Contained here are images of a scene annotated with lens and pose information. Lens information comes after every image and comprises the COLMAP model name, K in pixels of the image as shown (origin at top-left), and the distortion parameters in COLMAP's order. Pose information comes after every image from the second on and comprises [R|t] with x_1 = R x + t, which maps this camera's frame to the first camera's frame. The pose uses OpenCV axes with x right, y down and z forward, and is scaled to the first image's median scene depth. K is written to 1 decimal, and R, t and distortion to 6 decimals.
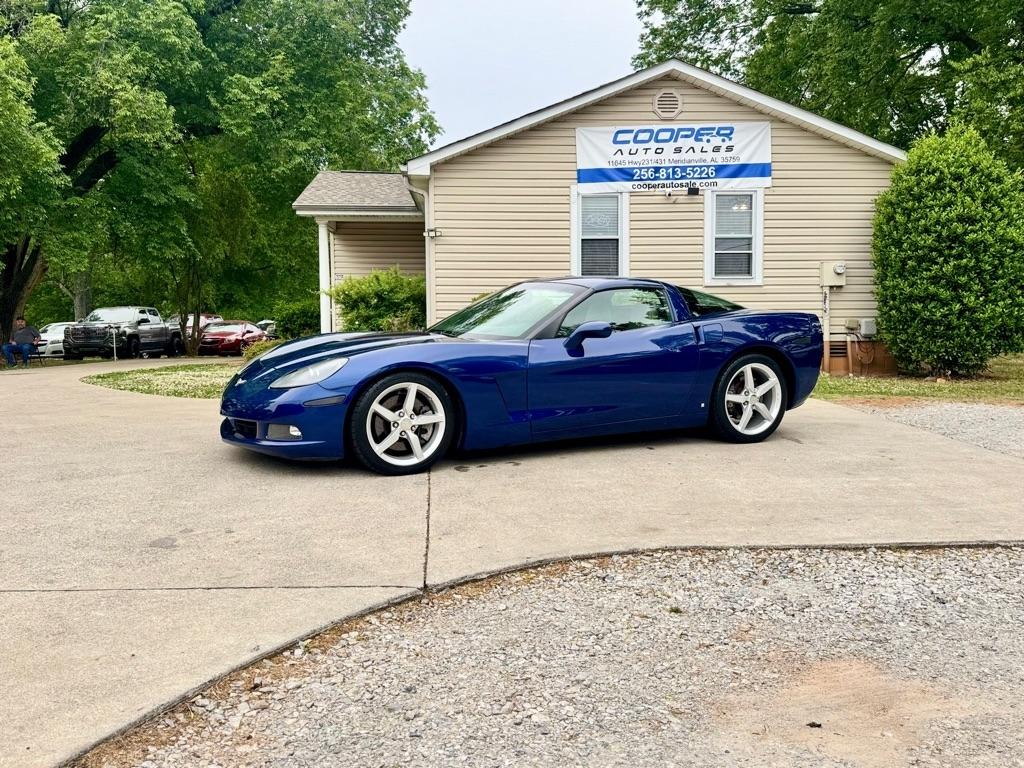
lens RADIAL K [[894.0, 0, 496.8], [0, 894.0, 384.3], [0, 0, 1]] dist [0.111567, -0.163480]
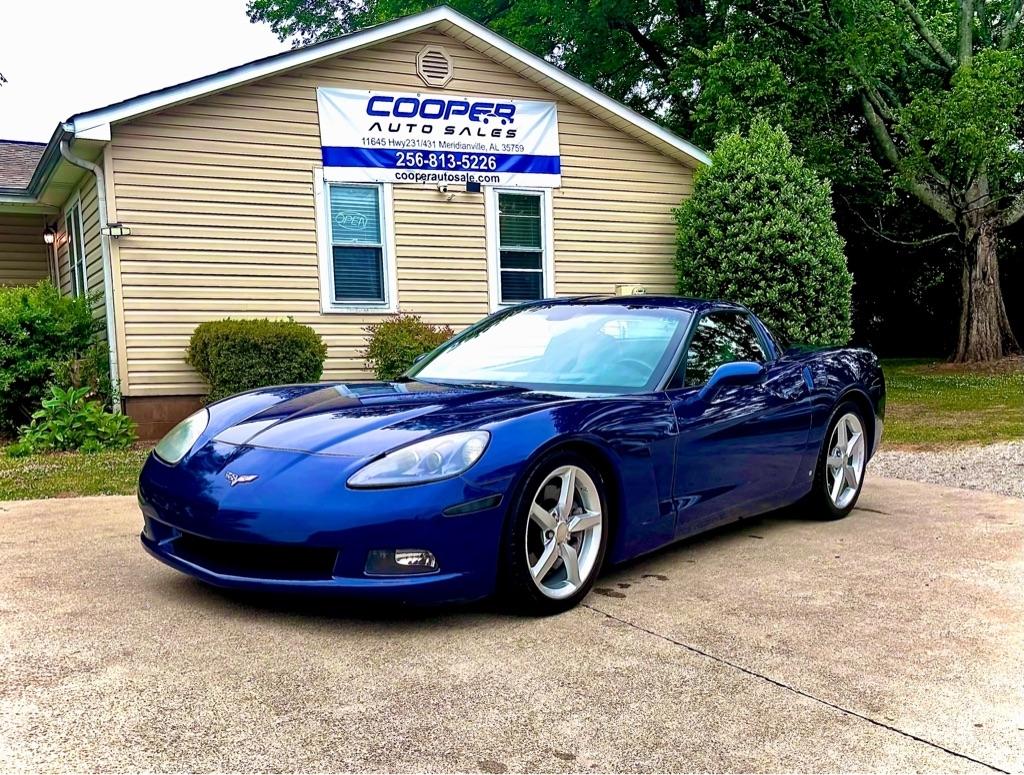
lens RADIAL K [[1132.0, 0, 483.8], [0, 1132.0, 510.7], [0, 0, 1]] dist [0.007391, 0.000000]
pose [[0.910196, -0.069046, 0.408383, -0.179403], [0.043562, 0.996497, 0.071390, -0.010835], [-0.411881, -0.047188, 0.910015, 0.119456]]
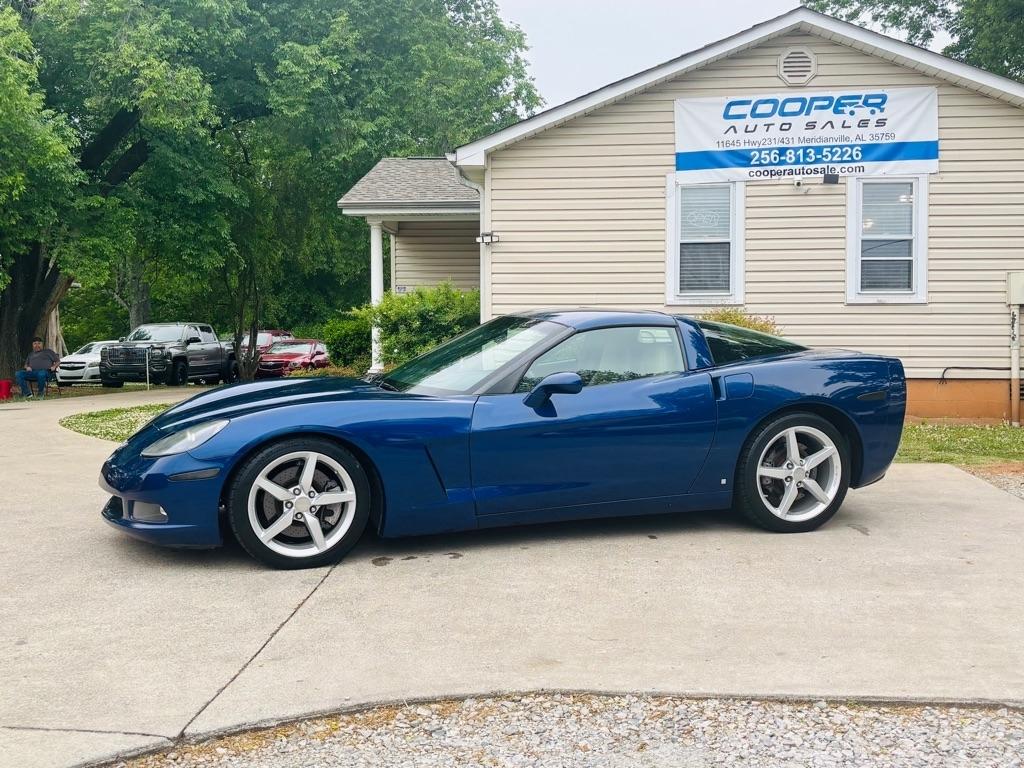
lens RADIAL K [[1145.6, 0, 495.6], [0, 1145.6, 382.2], [0, 0, 1]] dist [0.072560, 0.000000]
pose [[0.989421, 0.007257, -0.144894, 0.081112], [-0.011337, 0.999561, -0.027356, -0.014192], [0.144632, 0.028709, 0.989069, 0.008176]]
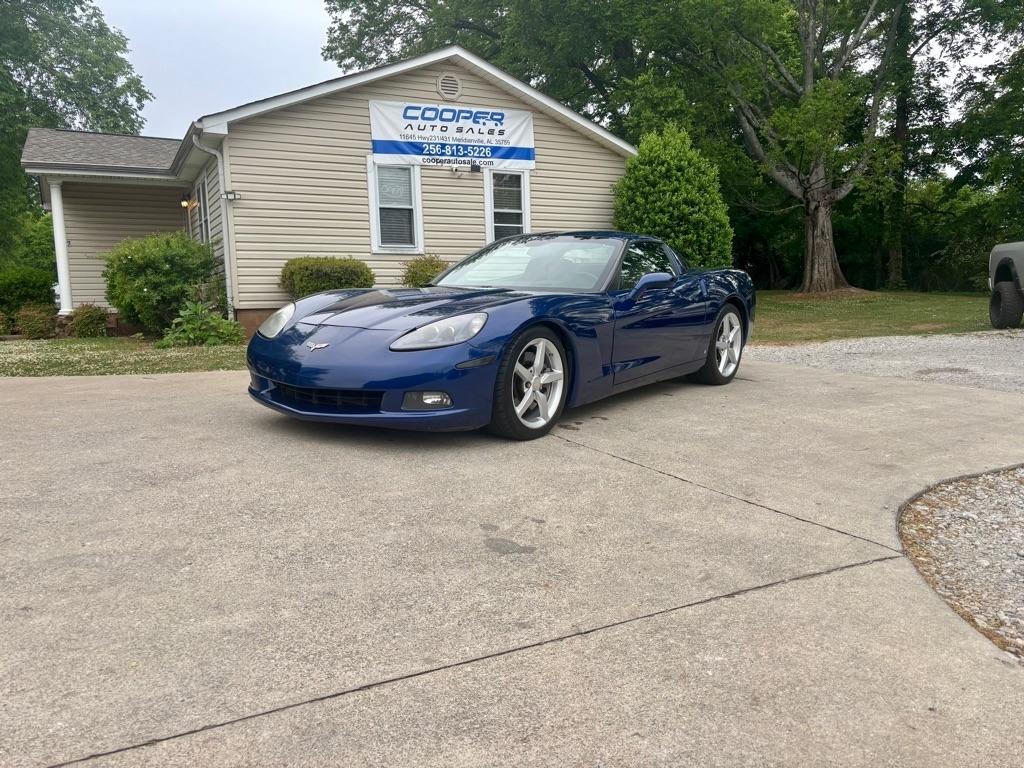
lens RADIAL K [[776.7, 0, 492.3], [0, 776.7, 387.2], [0, 0, 1]] dist [-0.000583, 0.031309]
pose [[0.904916, -0.062610, 0.420960, -0.181319], [0.042304, 0.997454, 0.057415, 0.000497], [-0.423483, -0.034147, 0.905260, 0.117157]]
